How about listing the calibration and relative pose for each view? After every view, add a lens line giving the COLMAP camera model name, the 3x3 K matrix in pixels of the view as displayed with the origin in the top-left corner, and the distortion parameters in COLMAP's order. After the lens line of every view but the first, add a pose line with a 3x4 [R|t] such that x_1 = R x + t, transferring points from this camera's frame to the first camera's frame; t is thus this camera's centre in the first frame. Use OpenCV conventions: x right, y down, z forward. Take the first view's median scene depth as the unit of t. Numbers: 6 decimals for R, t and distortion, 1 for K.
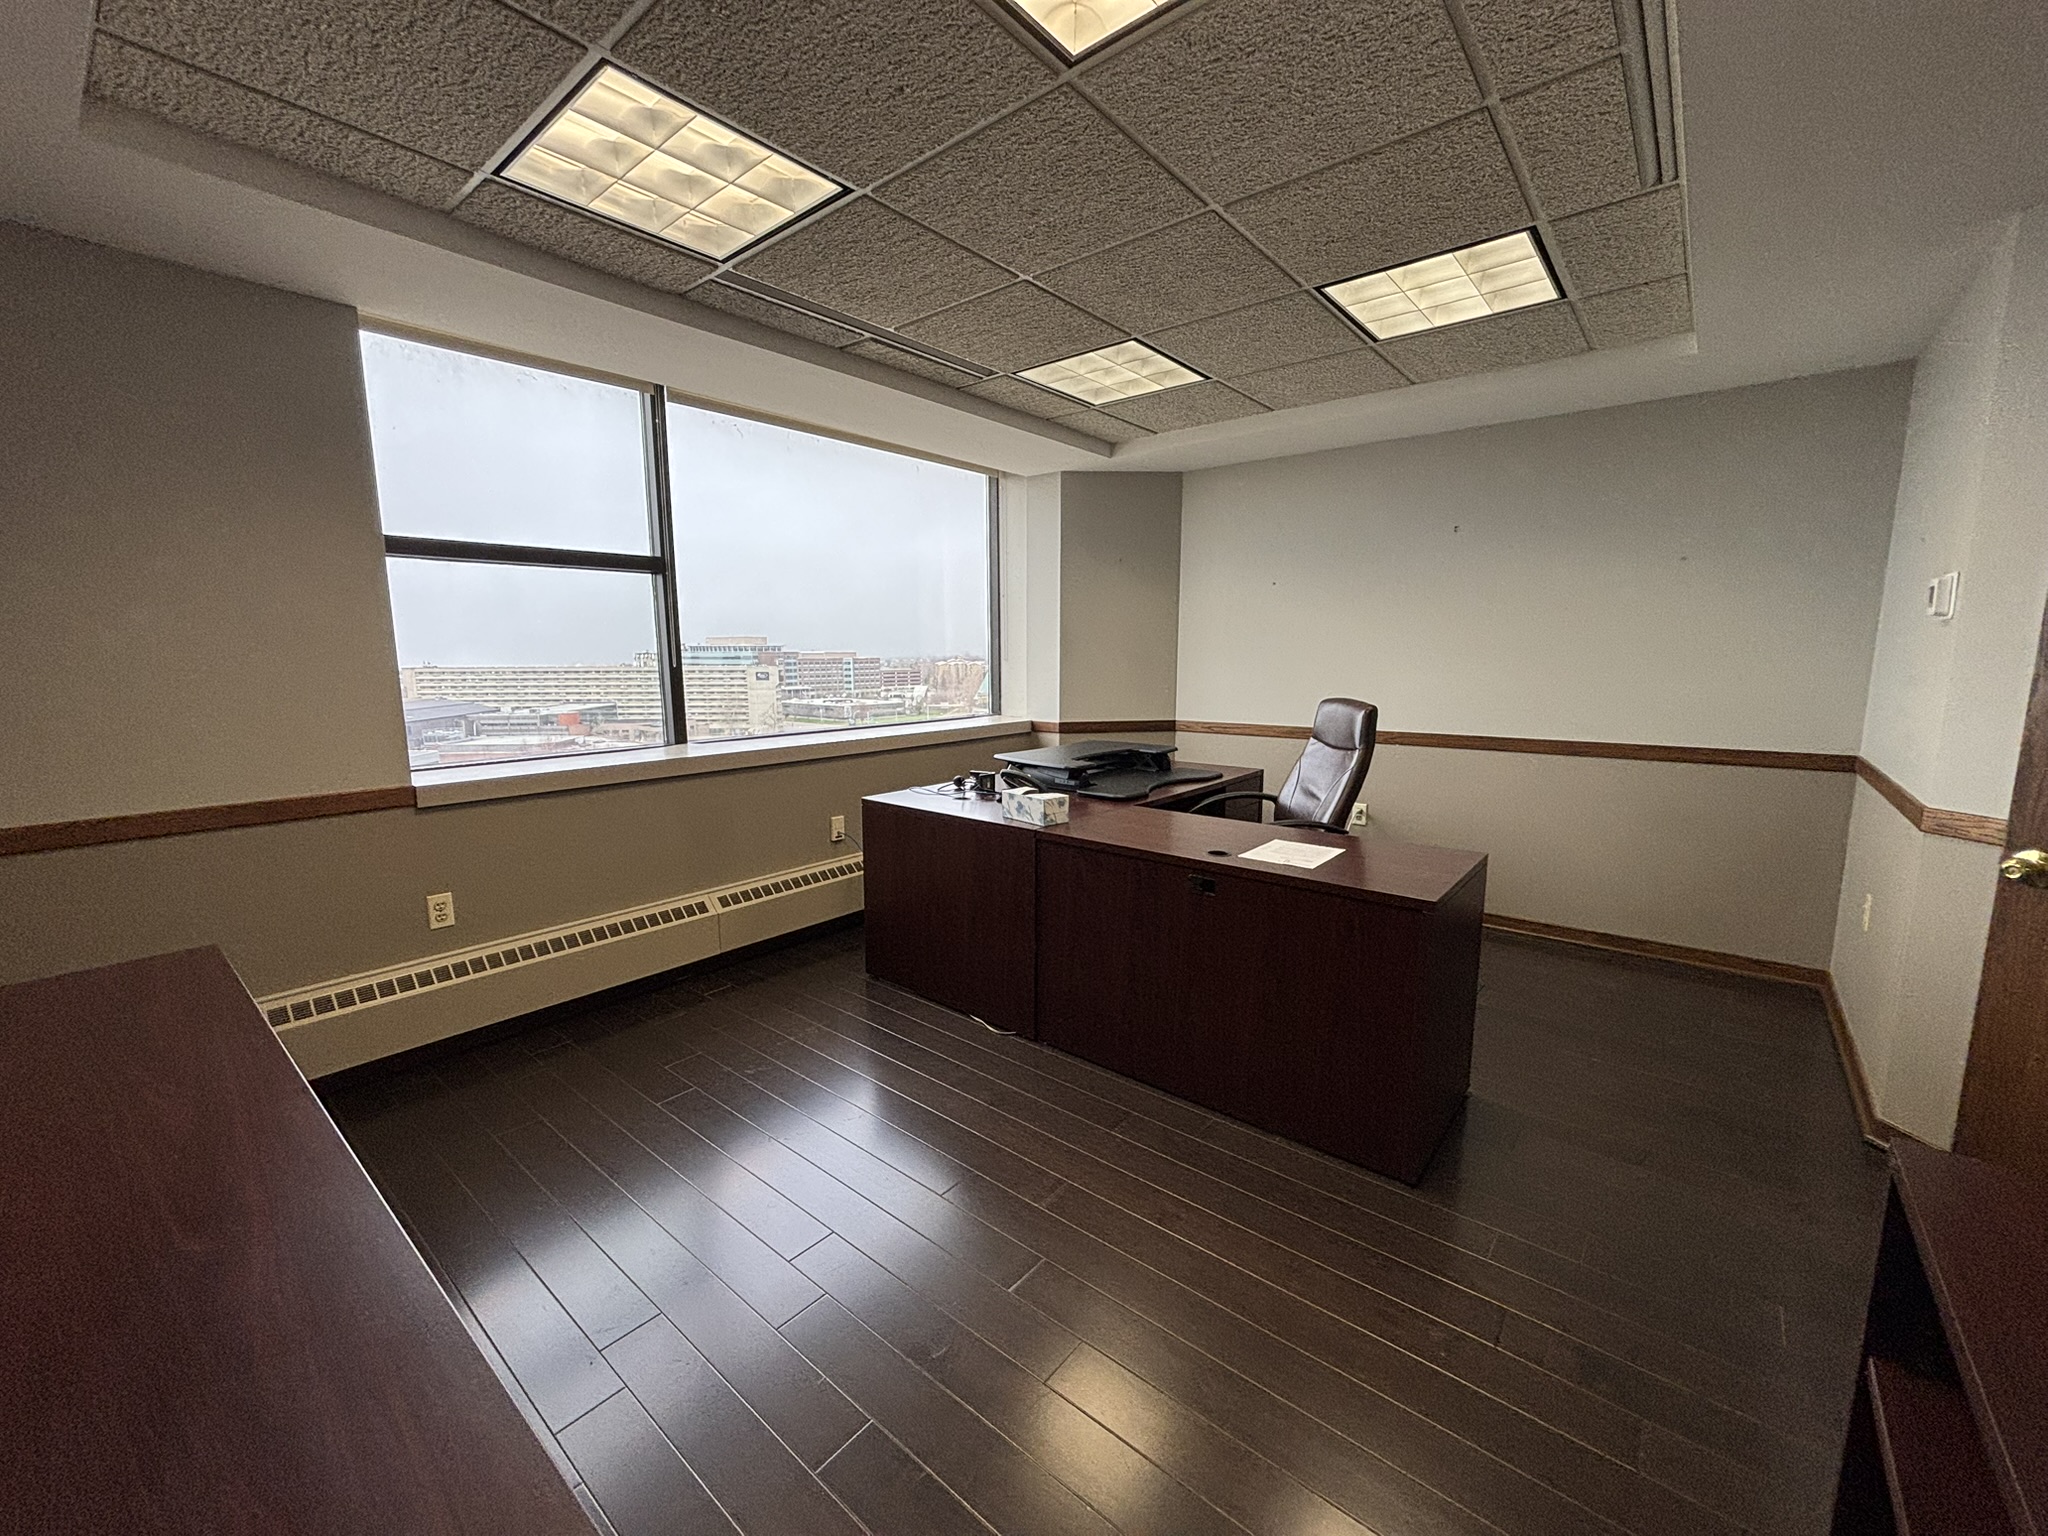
lens RADIAL K [[821.8, 0, 1024.0], [0, 821.8, 768.0], [0, 0, 1]] dist [-0.001296, -0.000595]
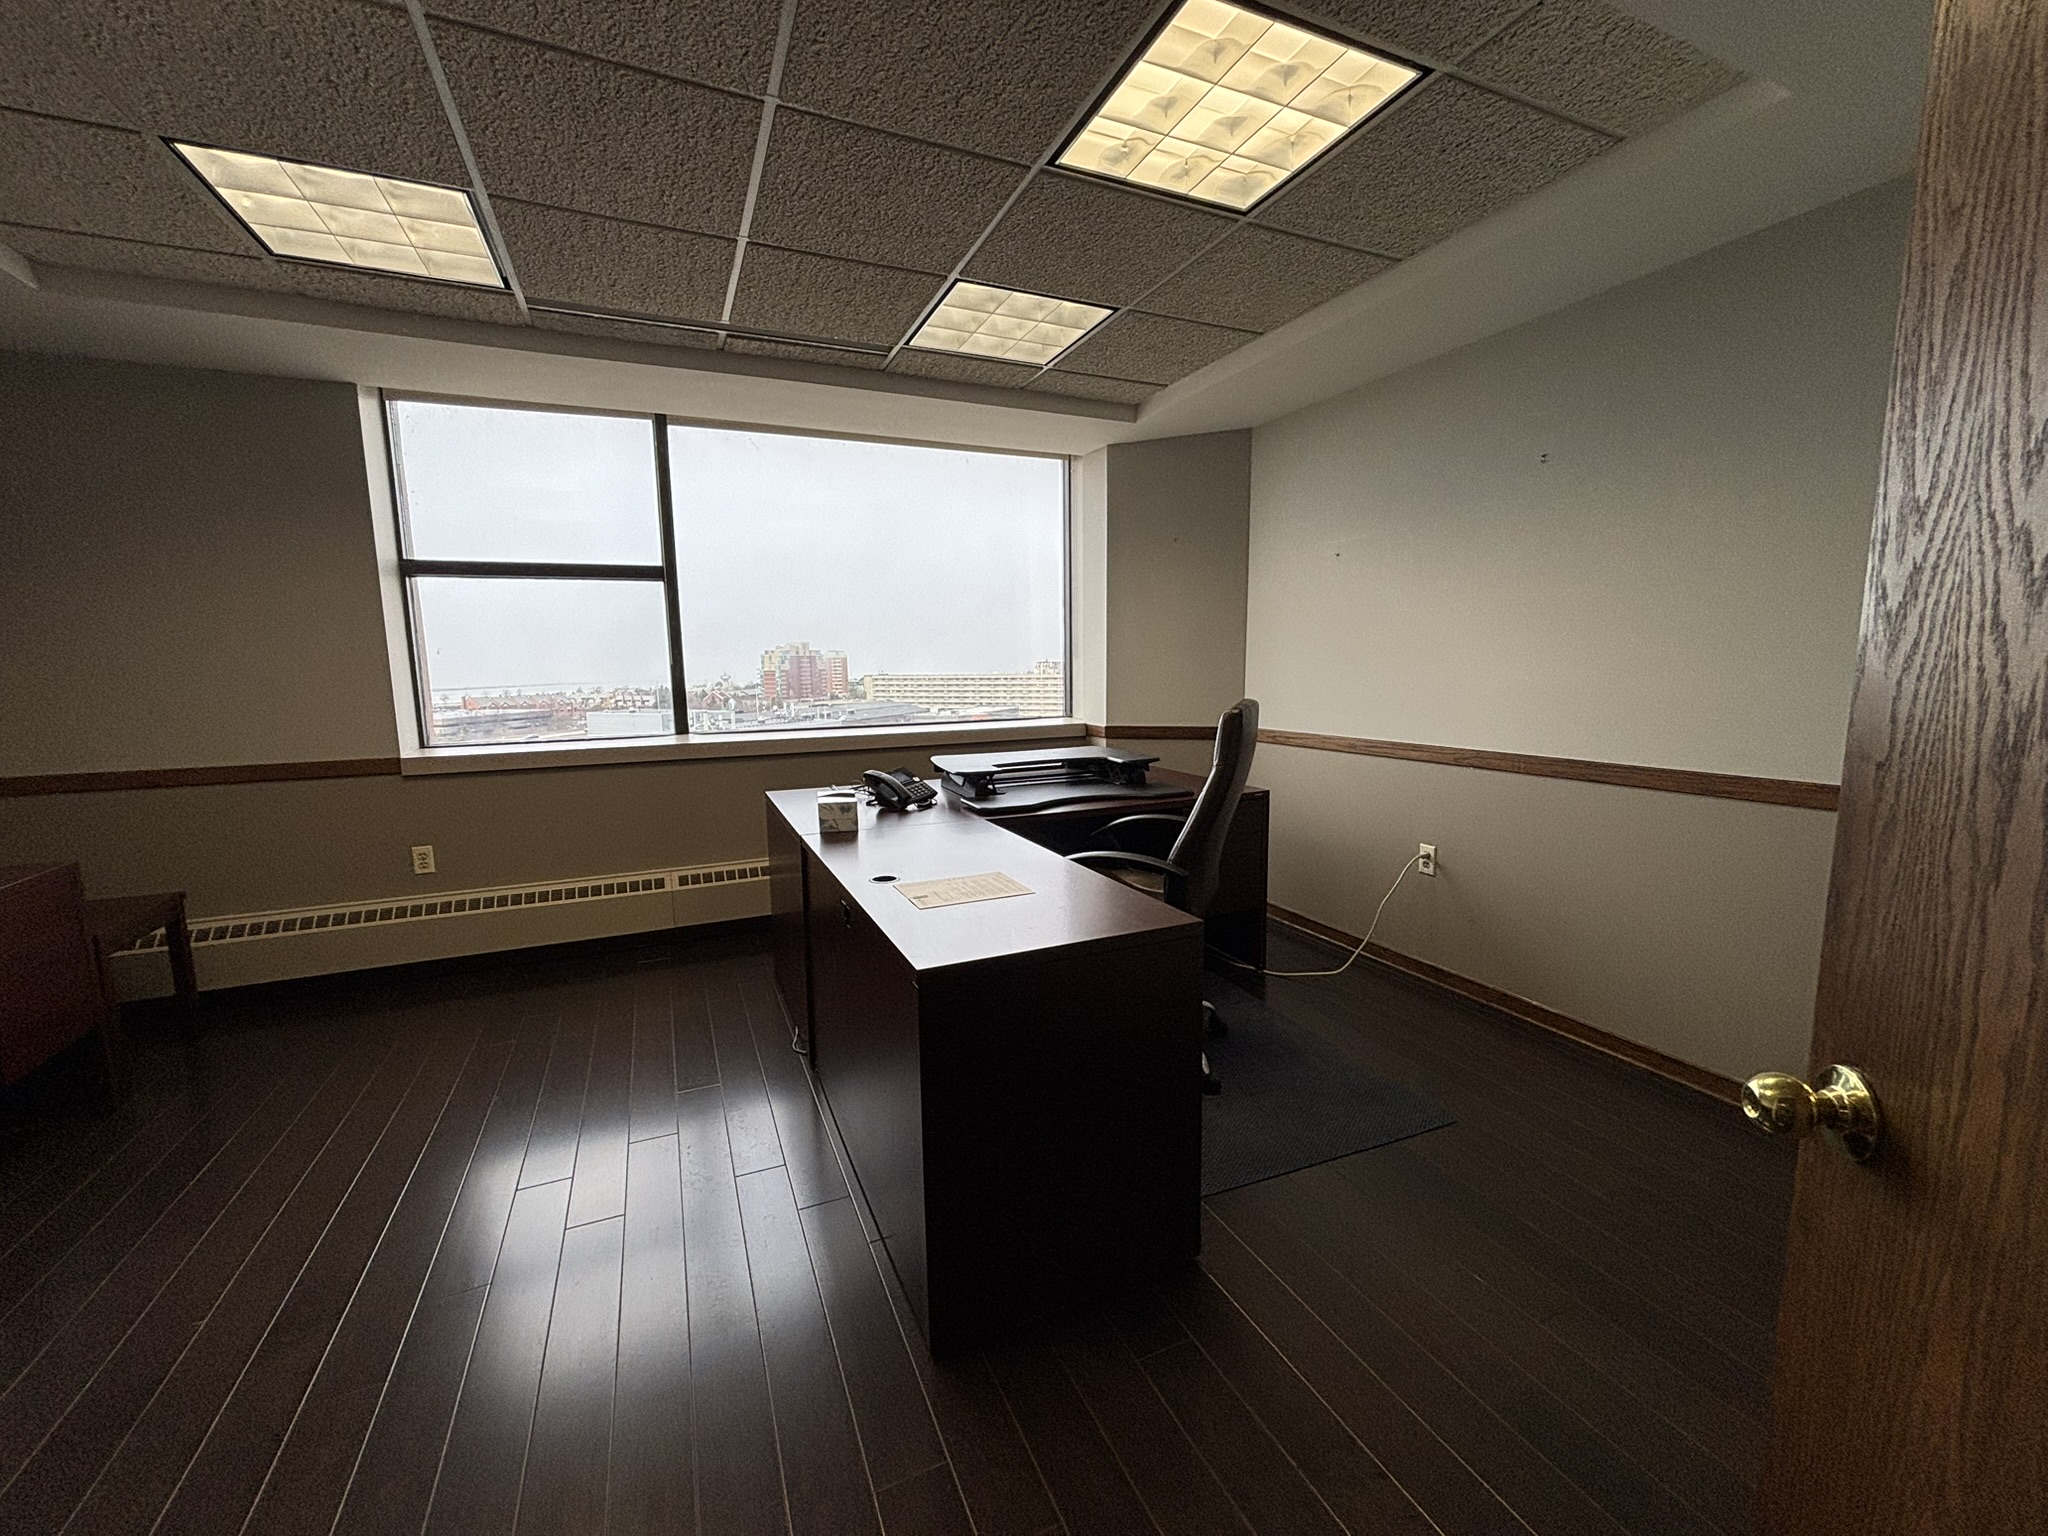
lens RADIAL K [[821.8, 0, 1024.0], [0, 821.8, 768.0], [0, 0, 1]] dist [-0.001296, -0.000595]
pose [[0.897594, 0.047957, -0.438207, 0.506672], [-0.051580, 0.998662, 0.003638, -0.012440], [0.437795, 0.019337, 0.898867, 0.221742]]
